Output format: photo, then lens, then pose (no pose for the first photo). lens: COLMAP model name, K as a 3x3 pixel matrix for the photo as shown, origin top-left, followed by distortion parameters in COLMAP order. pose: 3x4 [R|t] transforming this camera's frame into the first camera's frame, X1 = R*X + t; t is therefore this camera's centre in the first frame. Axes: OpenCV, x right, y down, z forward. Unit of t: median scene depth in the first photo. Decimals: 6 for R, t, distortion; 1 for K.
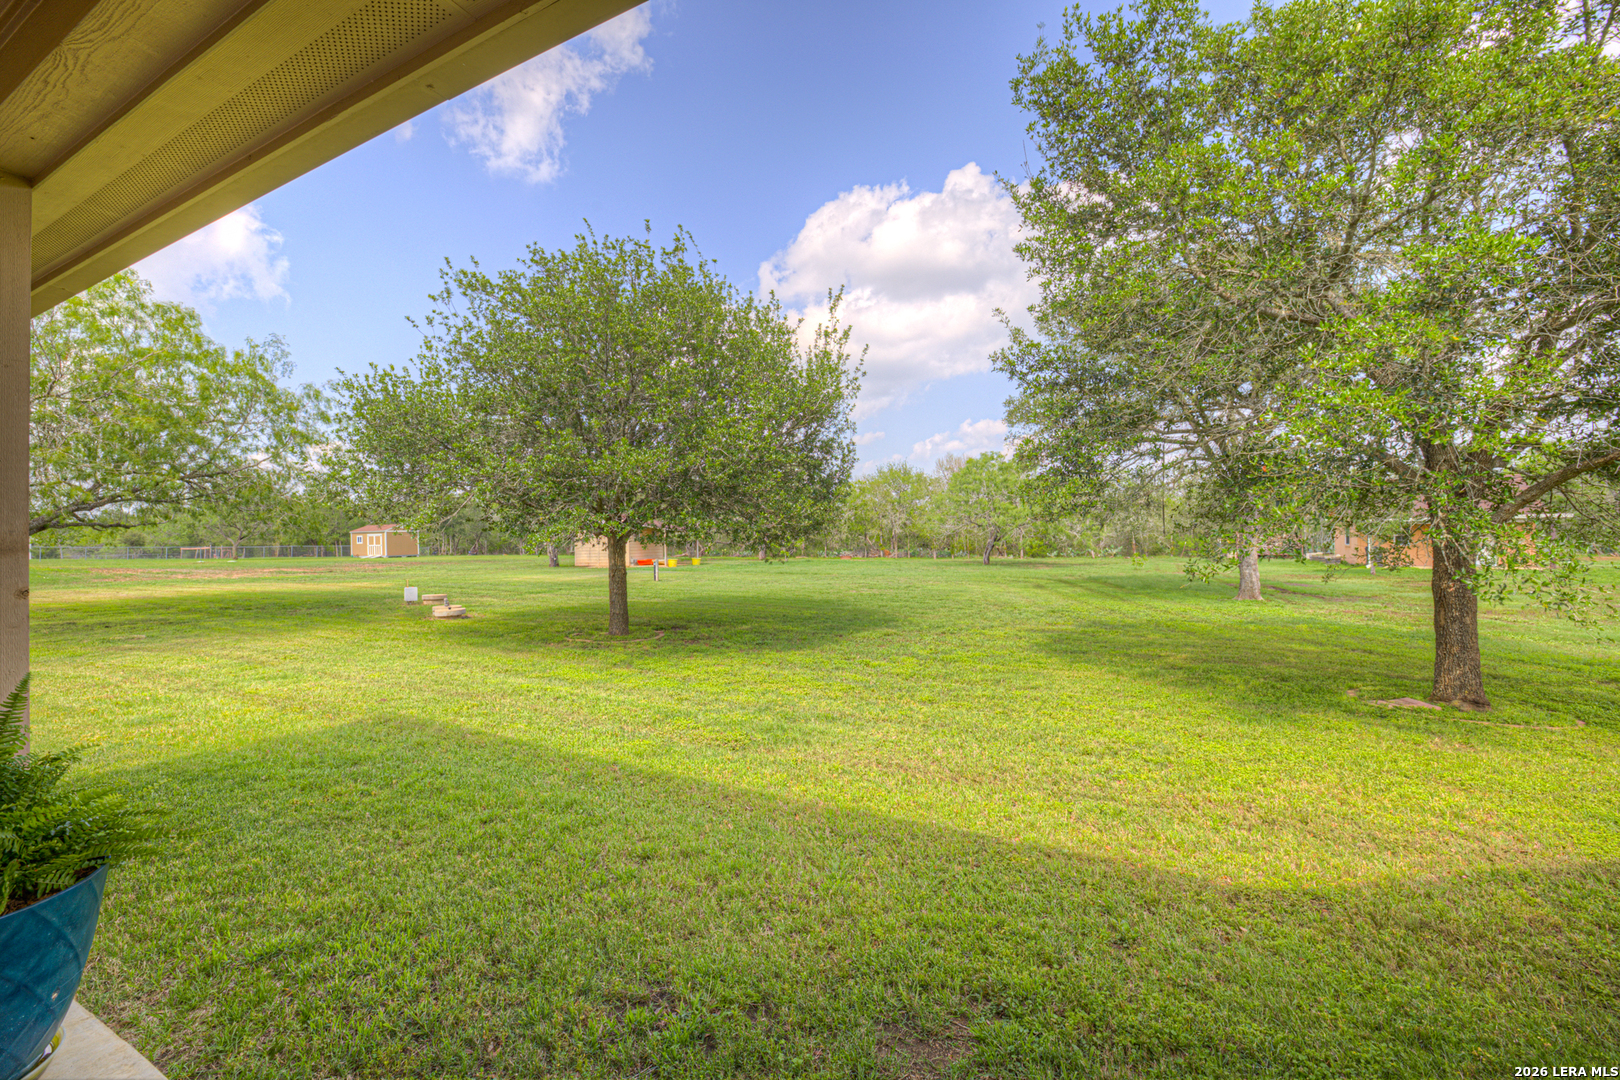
lens RADIAL K [[737.5, 0, 801.3], [0, 737.5, 545.5], [0, 0, 1]] dist [-0.011707, 0.000323]
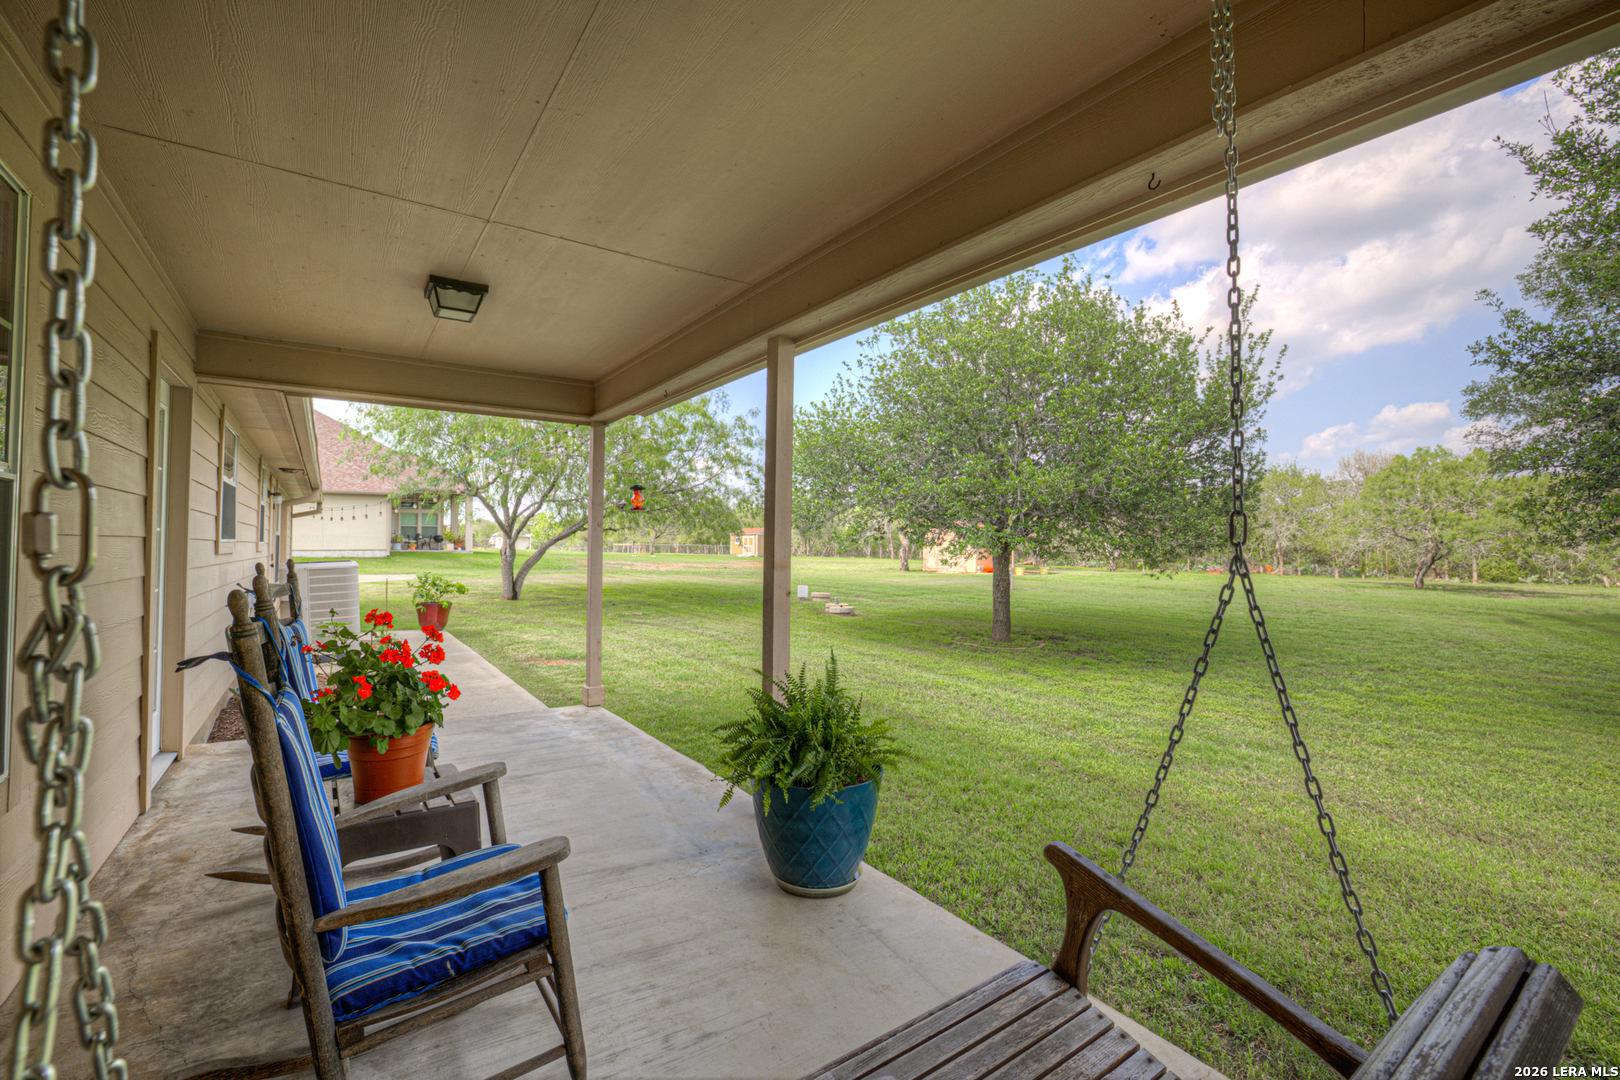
lens RADIAL K [[742.3, 0, 796.9], [0, 742.3, 536.1], [0, 0, 1]] dist [-0.003232, 0.012822]
pose [[0.903836, 0.018657, -0.427471, -0.060893], [-0.027124, 0.999538, -0.013726, -0.006869], [0.427018, 0.024001, 0.903925, -0.087532]]
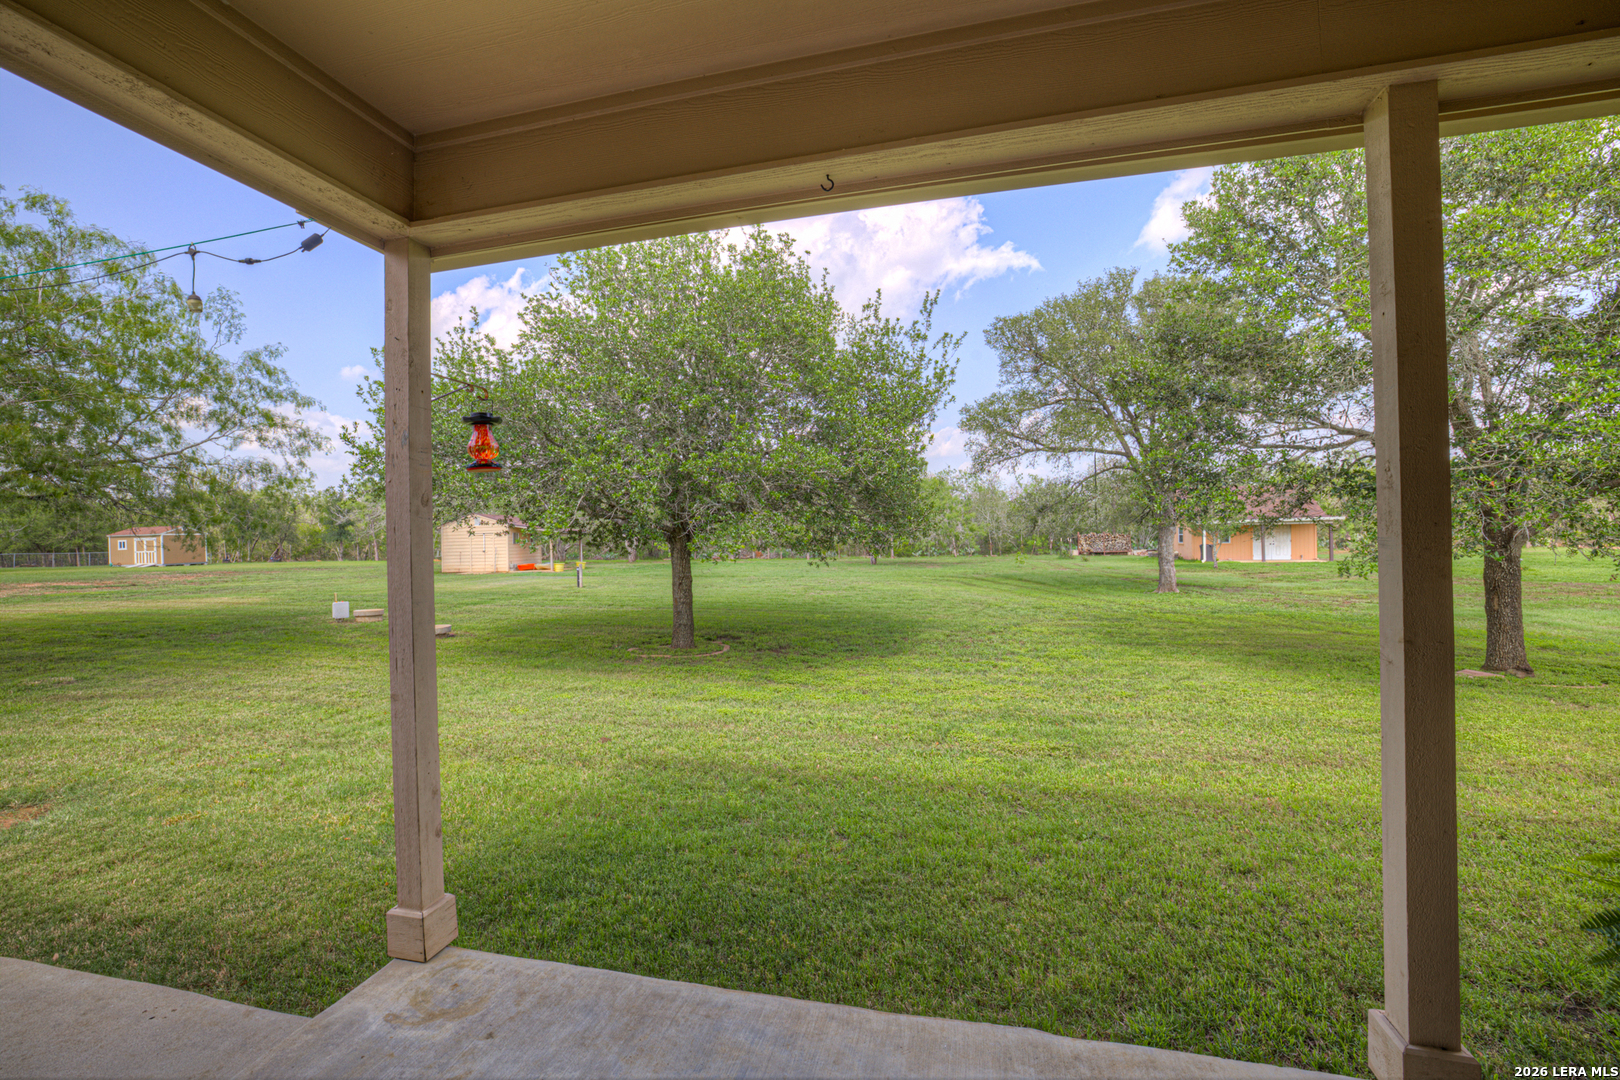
lens RADIAL K [[714.3, 0, 810.0], [0, 714.3, 540.0], [0, 0, 1]] dist [0.001414, 0.000373]
pose [[0.961070, -0.005147, 0.276258, -0.343098], [0.007695, 0.999937, -0.008138, -0.004786], [-0.276198, 0.009947, 0.961049, 0.087124]]
